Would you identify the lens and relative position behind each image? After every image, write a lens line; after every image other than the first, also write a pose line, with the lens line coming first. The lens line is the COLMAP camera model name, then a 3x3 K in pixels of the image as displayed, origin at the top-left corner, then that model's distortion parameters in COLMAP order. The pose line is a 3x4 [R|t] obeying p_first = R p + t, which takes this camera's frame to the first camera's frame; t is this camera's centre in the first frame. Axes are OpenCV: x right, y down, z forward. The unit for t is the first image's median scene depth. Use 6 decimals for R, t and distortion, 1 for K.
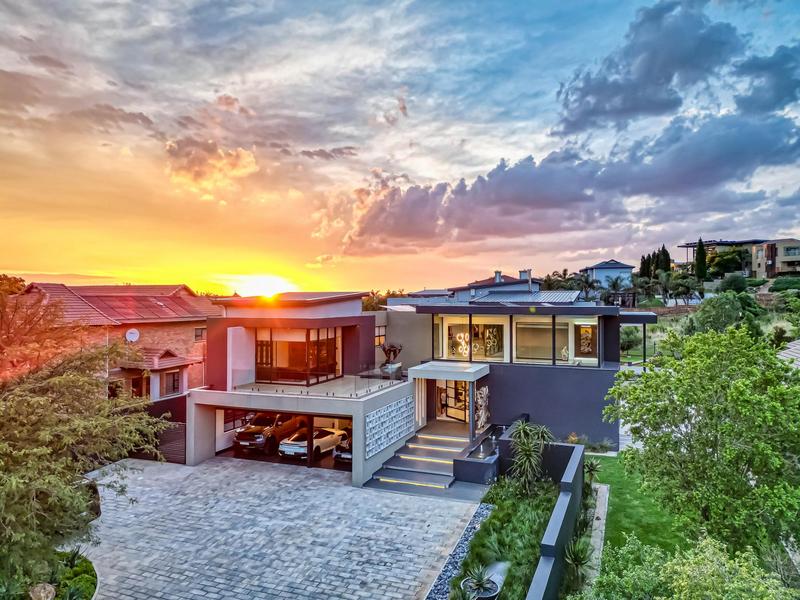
lens RADIAL K [[589.8, 0, 396.4], [0, 589.8, 291.4], [0, 0, 1]] dist [0.054236, -0.038123]
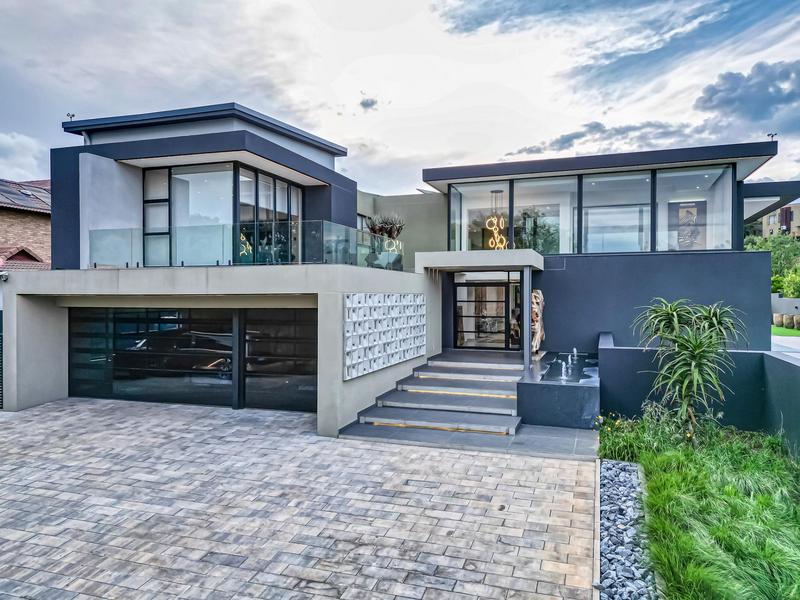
lens RADIAL K [[589.8, 0, 406.3], [0, 589.8, 299.4], [0, 0, 1]] dist [0.054236, -0.038123]
pose [[0.998140, 0.001273, 0.060950, -0.029572], [-0.002057, 0.999916, 0.012806, 0.207495], [-0.060929, -0.012907, 0.998059, 0.501842]]
